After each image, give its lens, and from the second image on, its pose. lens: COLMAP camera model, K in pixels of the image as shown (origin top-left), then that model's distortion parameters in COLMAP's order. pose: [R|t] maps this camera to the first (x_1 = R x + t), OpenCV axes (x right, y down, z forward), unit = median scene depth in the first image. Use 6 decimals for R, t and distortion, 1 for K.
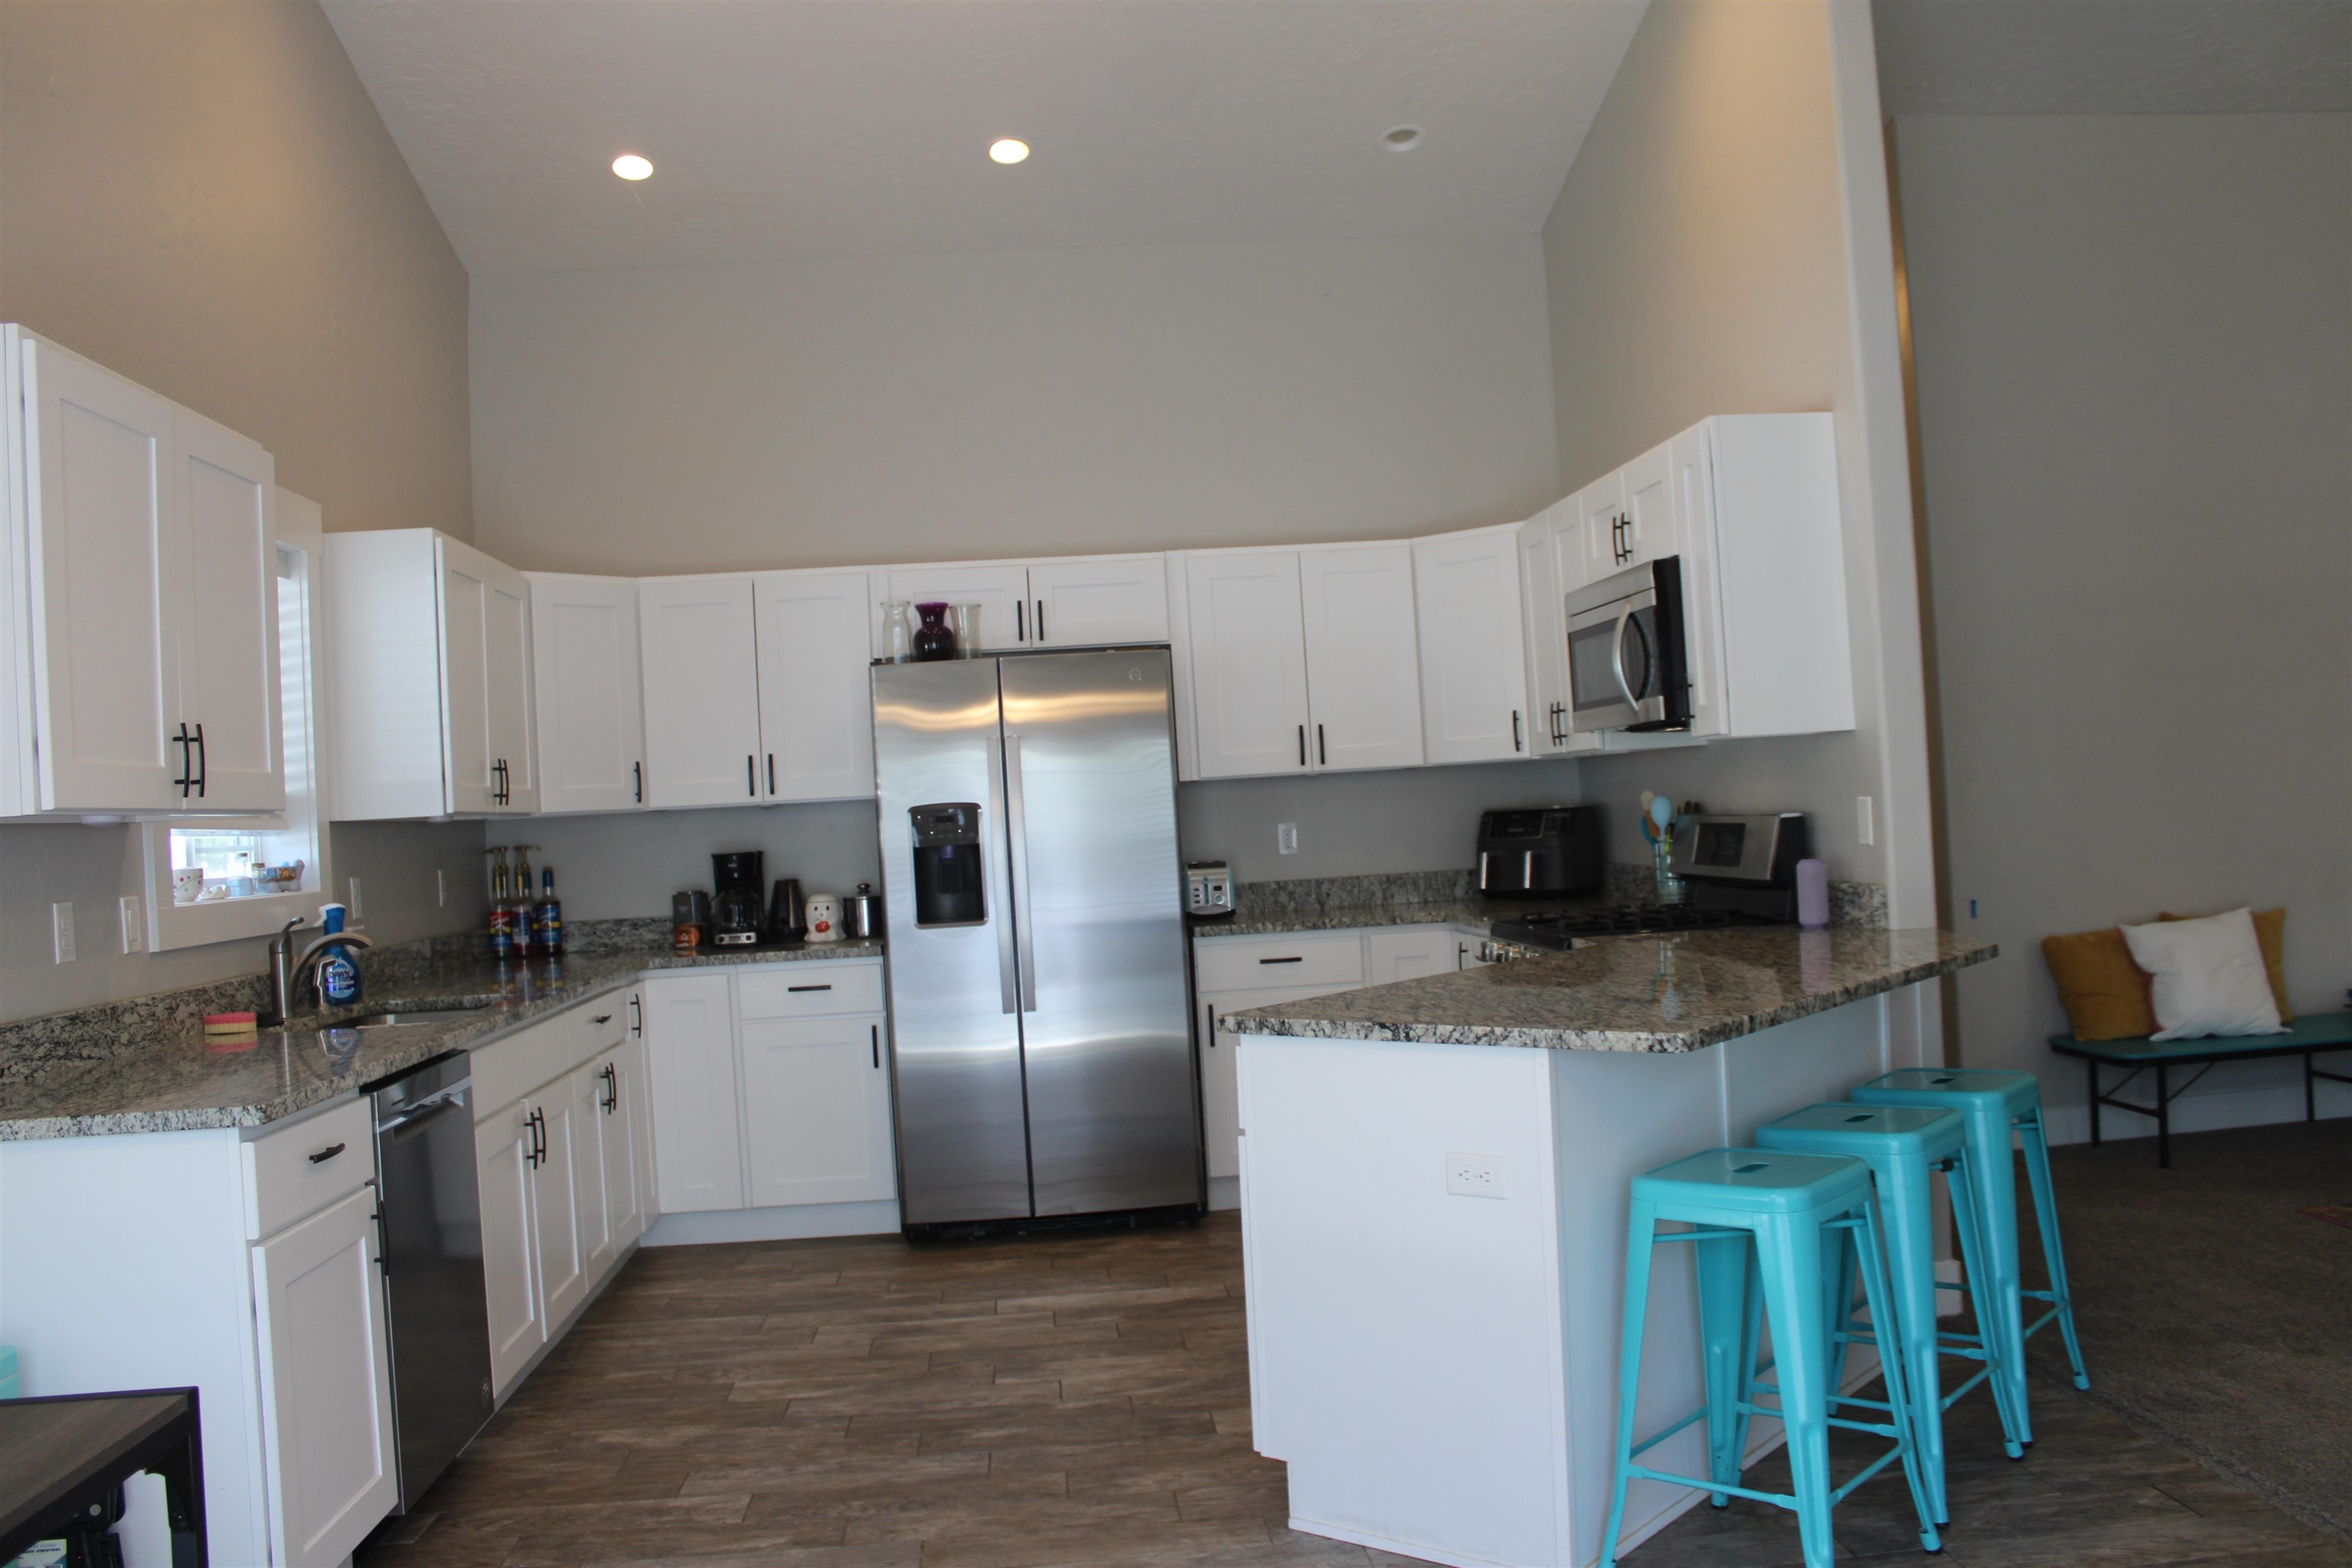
lens RADIAL K [[1944.0, 0, 1176.0], [0, 1944.0, 784.0], [0, 0, 1]] dist [-0.137965, 0.168978]
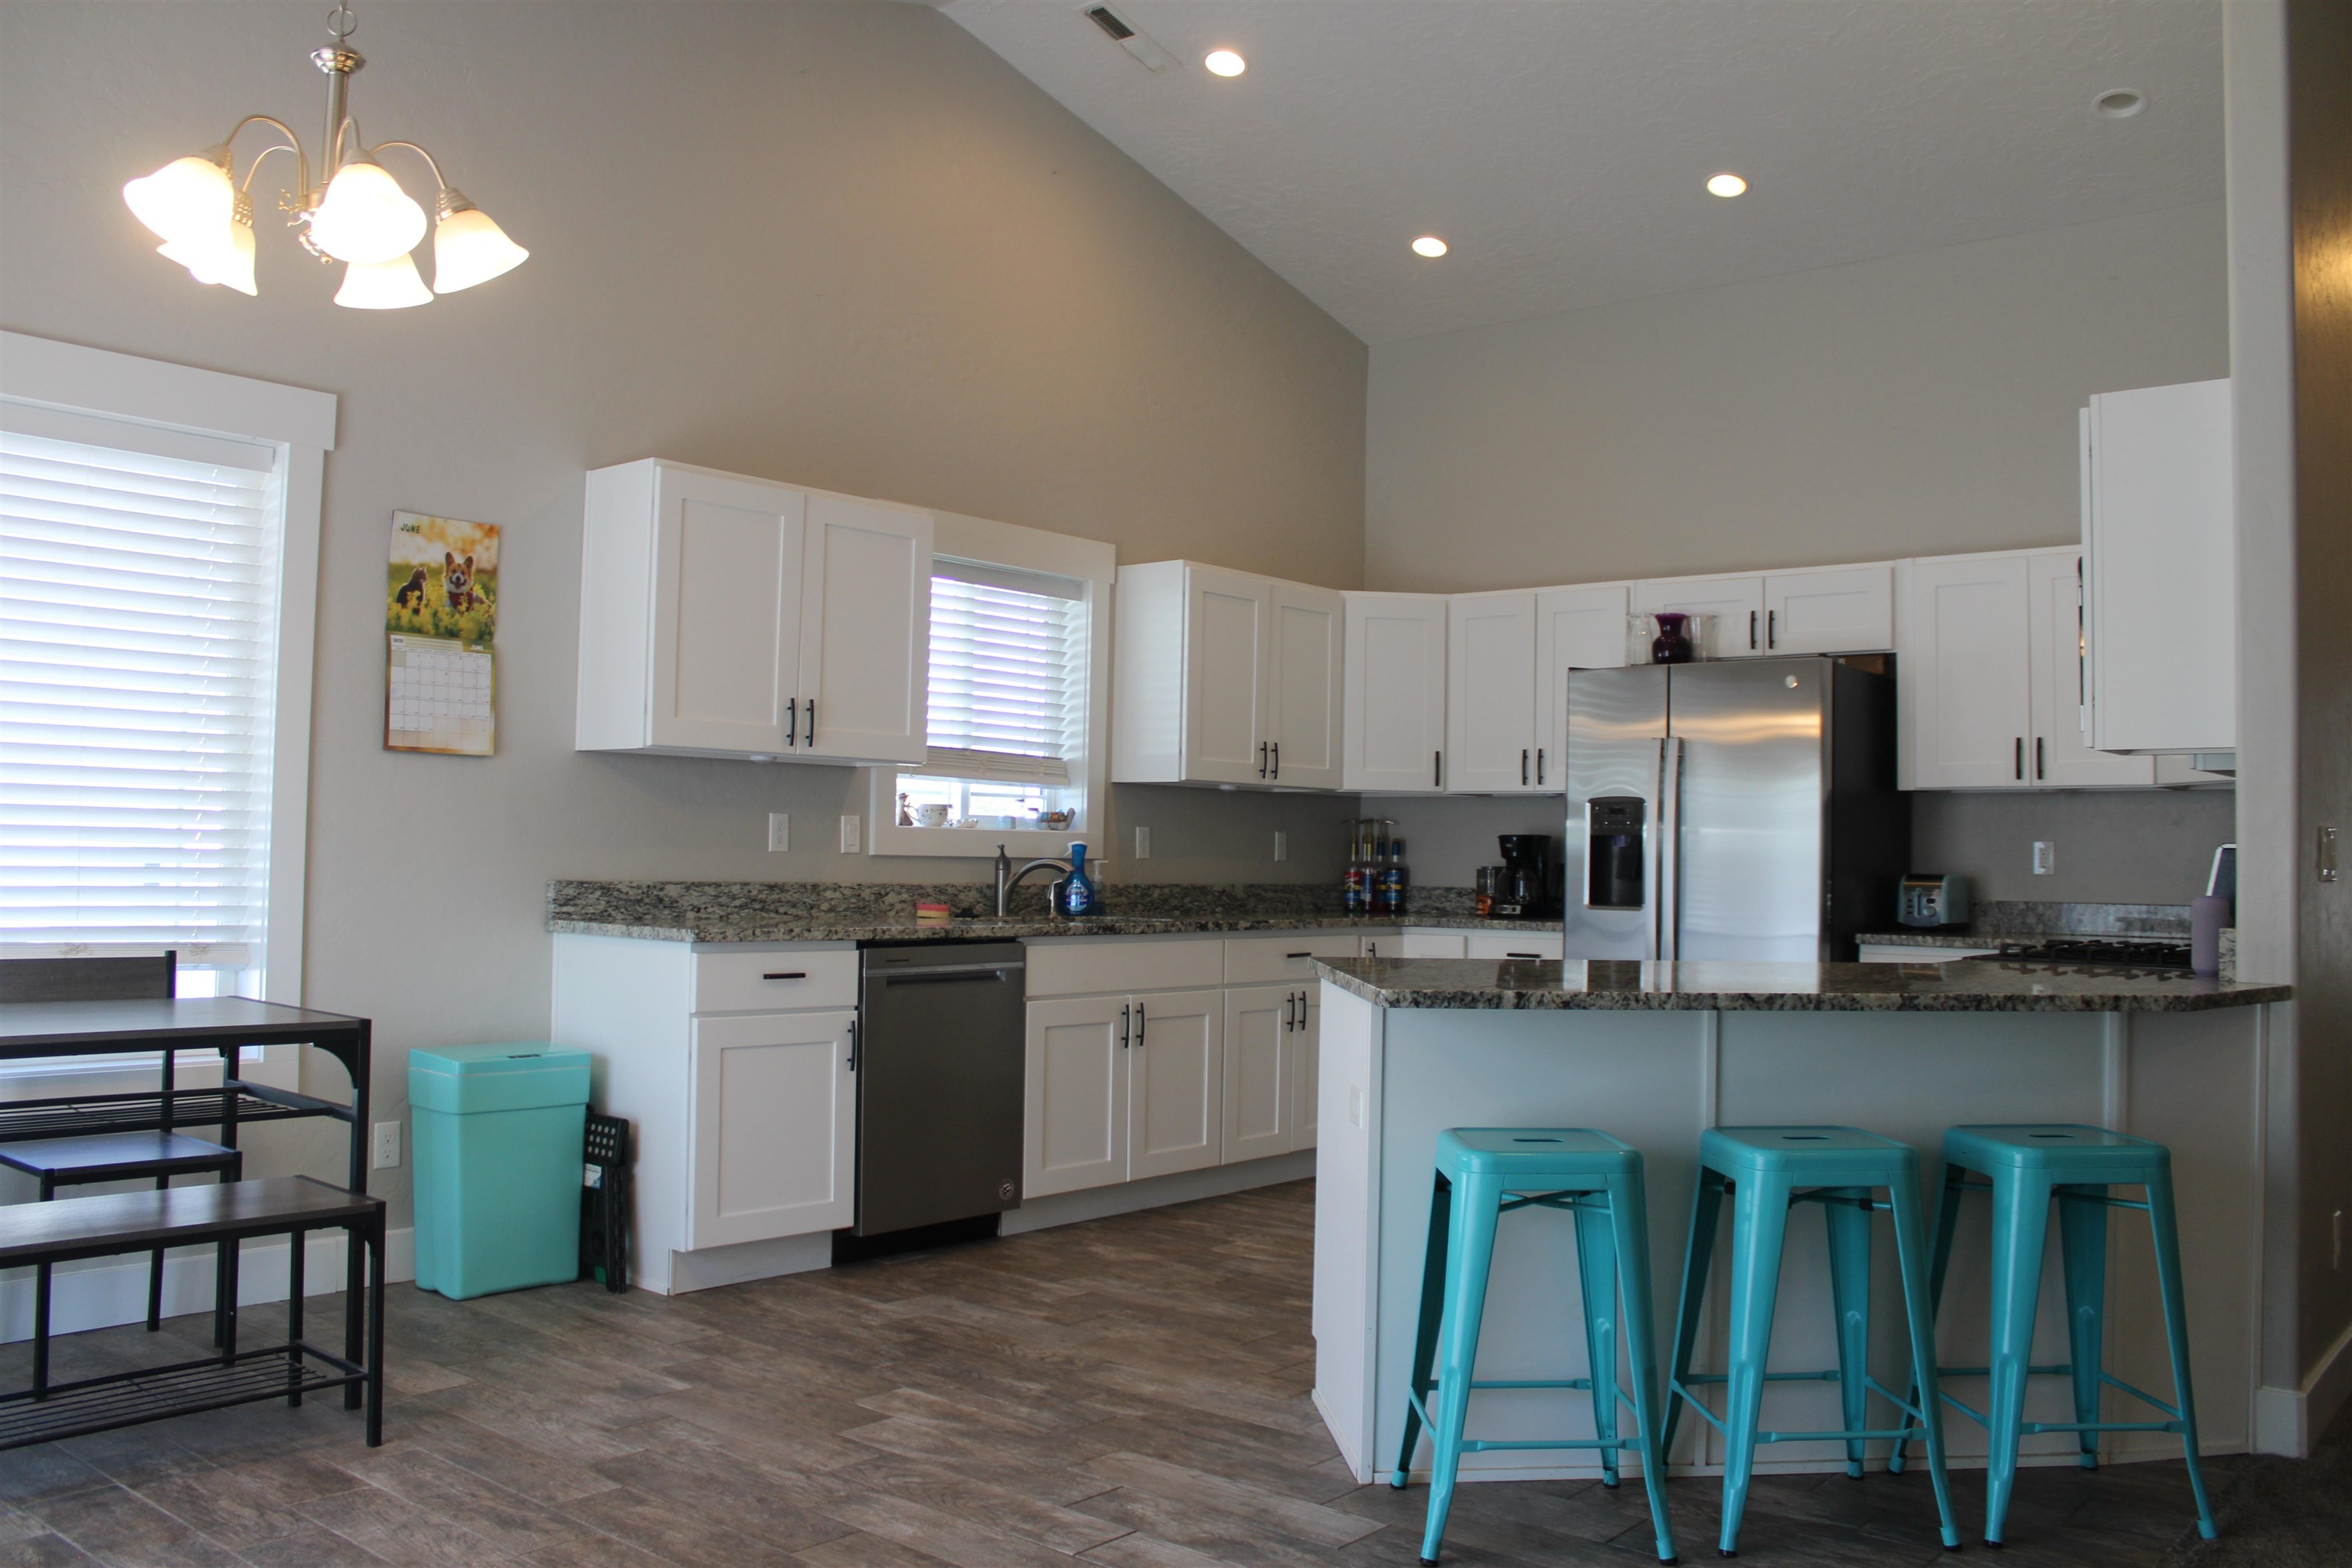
lens RADIAL K [[1944.0, 0, 1176.0], [0, 1944.0, 784.0], [0, 0, 1]] dist [-0.137965, 0.168978]
pose [[0.727356, 0.044887, -0.684790, 0.413241], [-0.049374, 0.998696, 0.013021, 0.000883], [0.684482, 0.024340, 0.728624, 0.032565]]
